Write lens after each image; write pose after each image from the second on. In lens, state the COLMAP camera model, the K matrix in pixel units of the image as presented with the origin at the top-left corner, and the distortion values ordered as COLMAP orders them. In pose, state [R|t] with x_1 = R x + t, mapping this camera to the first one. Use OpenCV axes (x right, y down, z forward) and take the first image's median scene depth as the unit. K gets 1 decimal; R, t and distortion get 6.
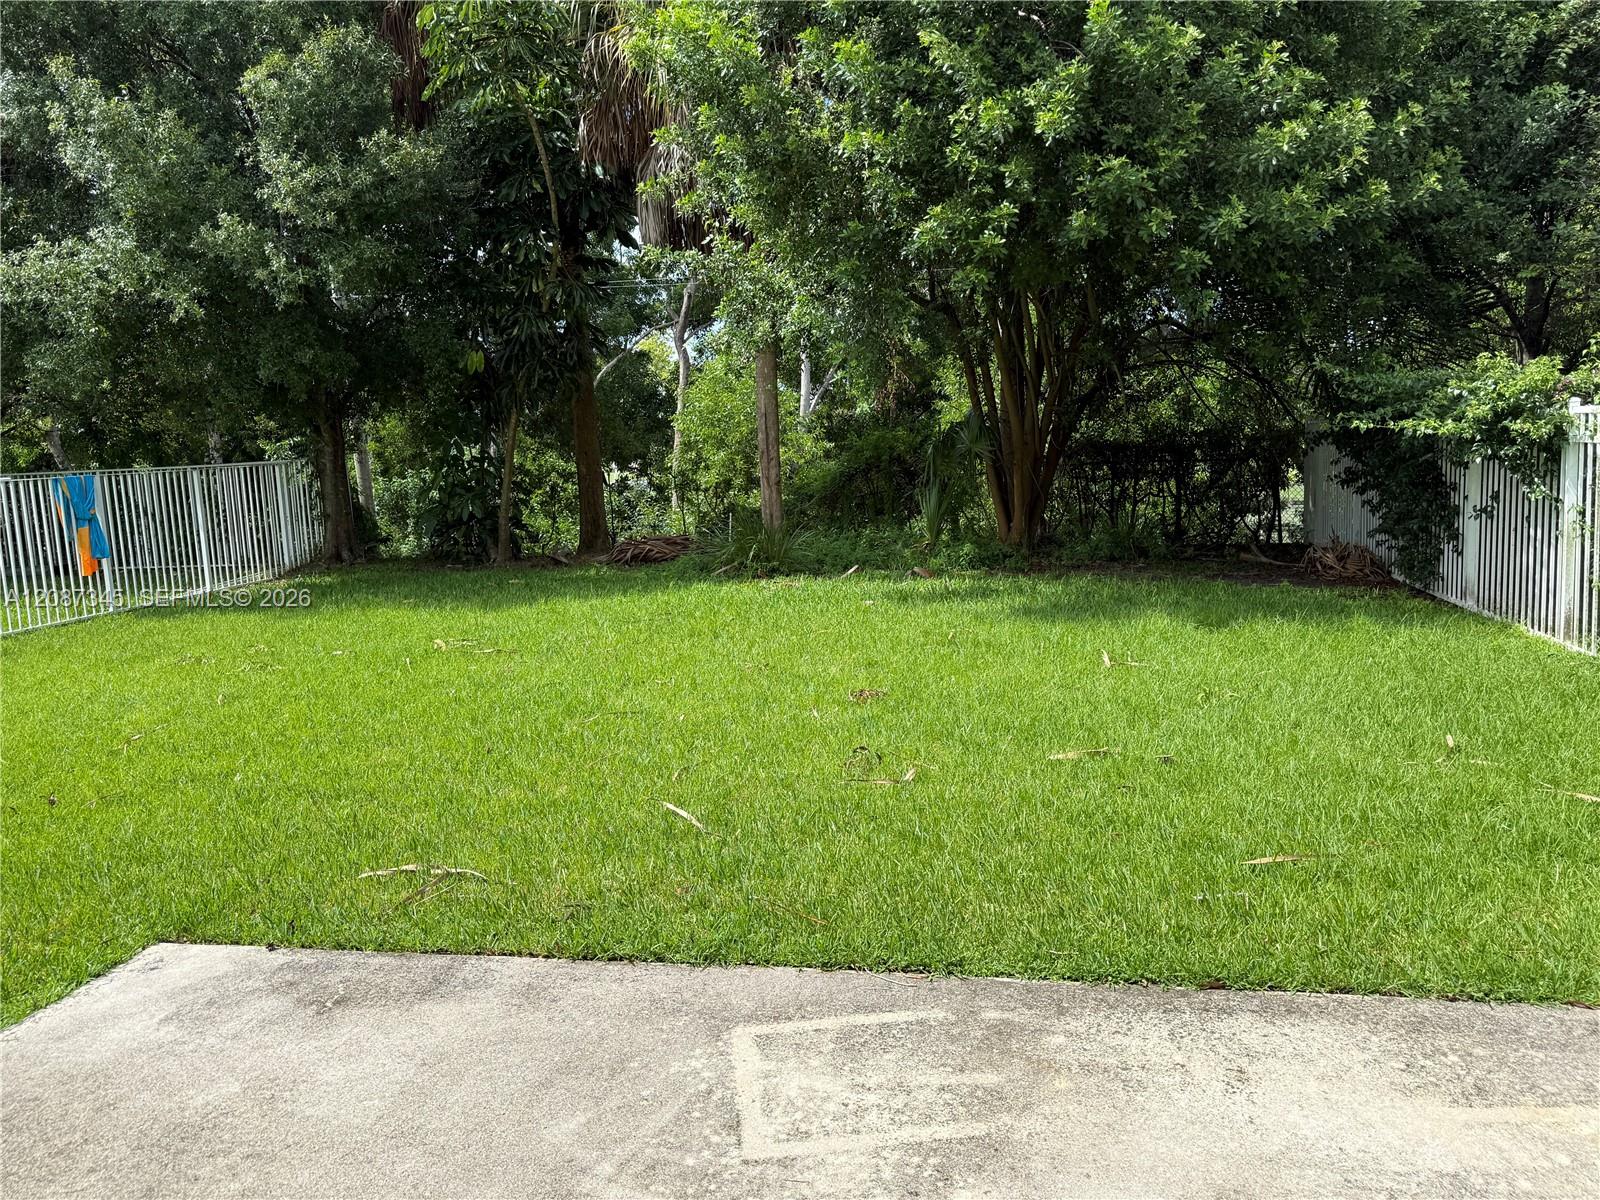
lens RADIAL K [[1160.3, 0, 796.5], [0, 1160.3, 585.0], [0, 0, 1]] dist [0.005853, -0.001101]
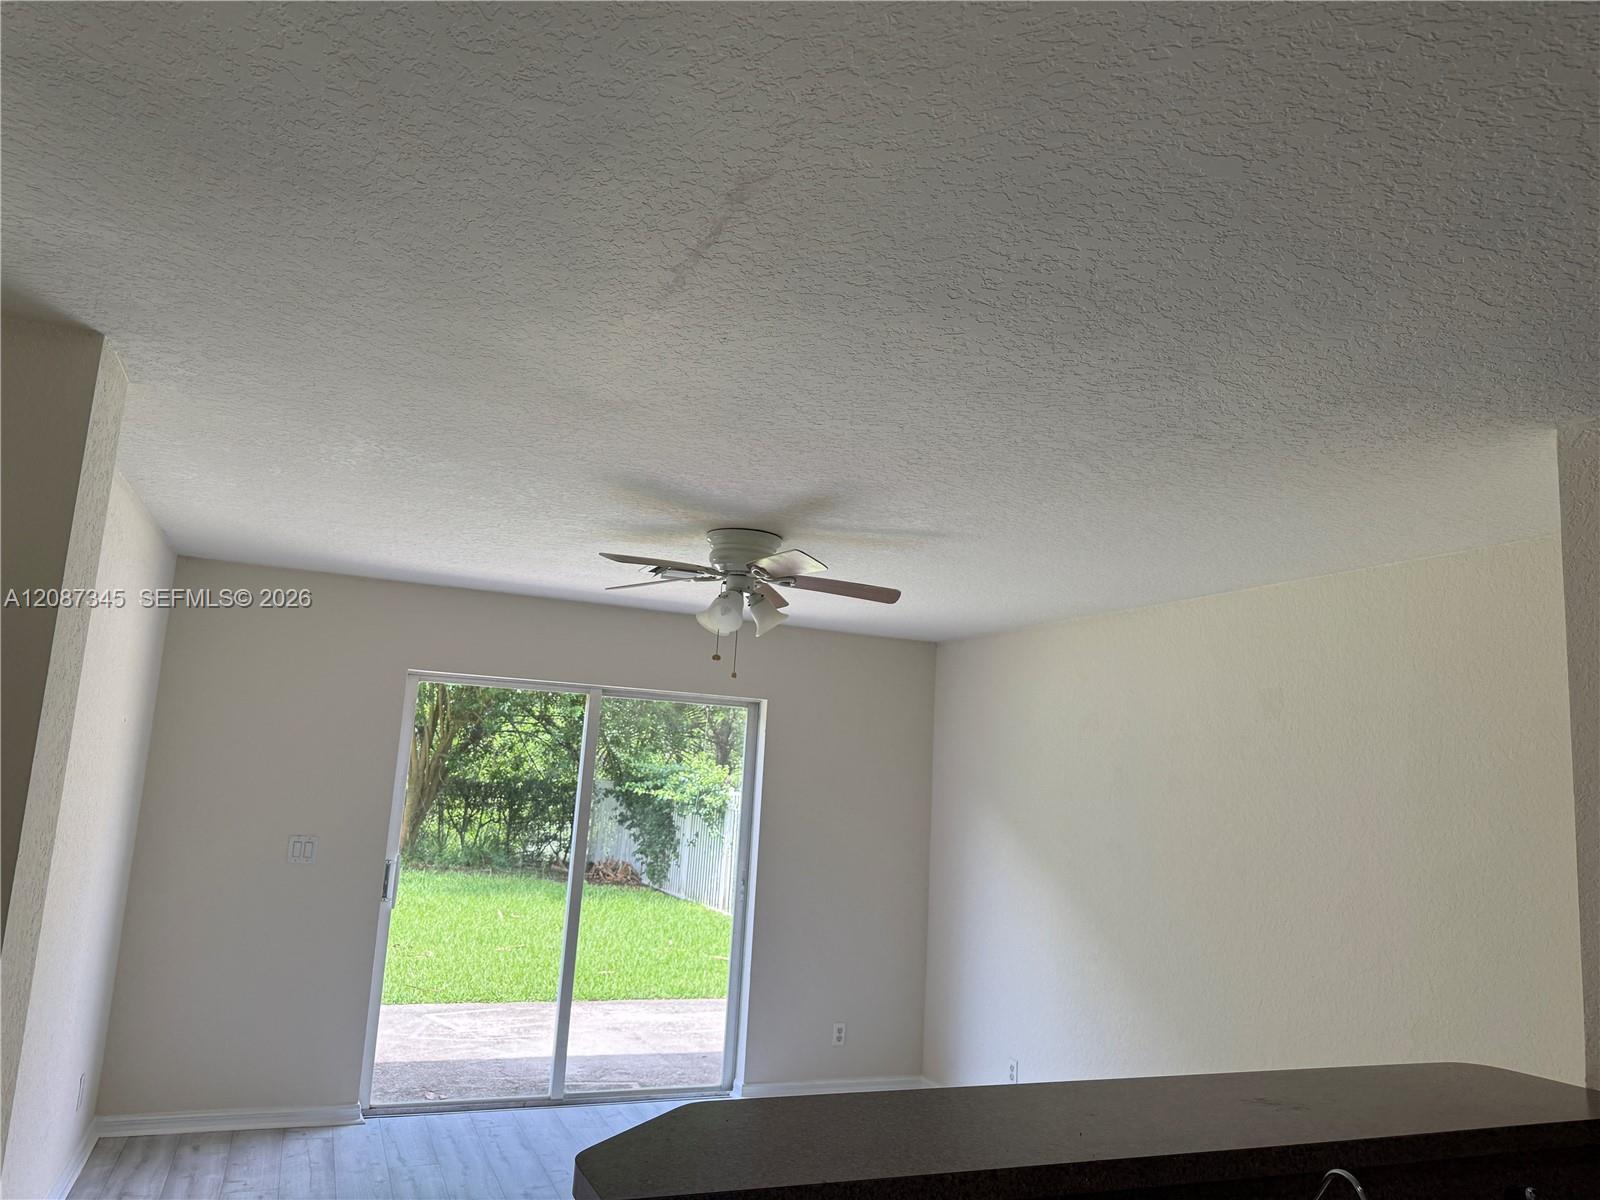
lens RADIAL K [[1134.4, 0, 805.6], [0, 1134.4, 595.4], [0, 0, 1]] dist [0.043051, -0.055083]
pose [[0.807973, 0.189114, 0.558047, -0.343911], [-0.029047, 0.958726, -0.282842, 0.065072], [-0.588504, 0.212319, 0.780118, -0.598260]]
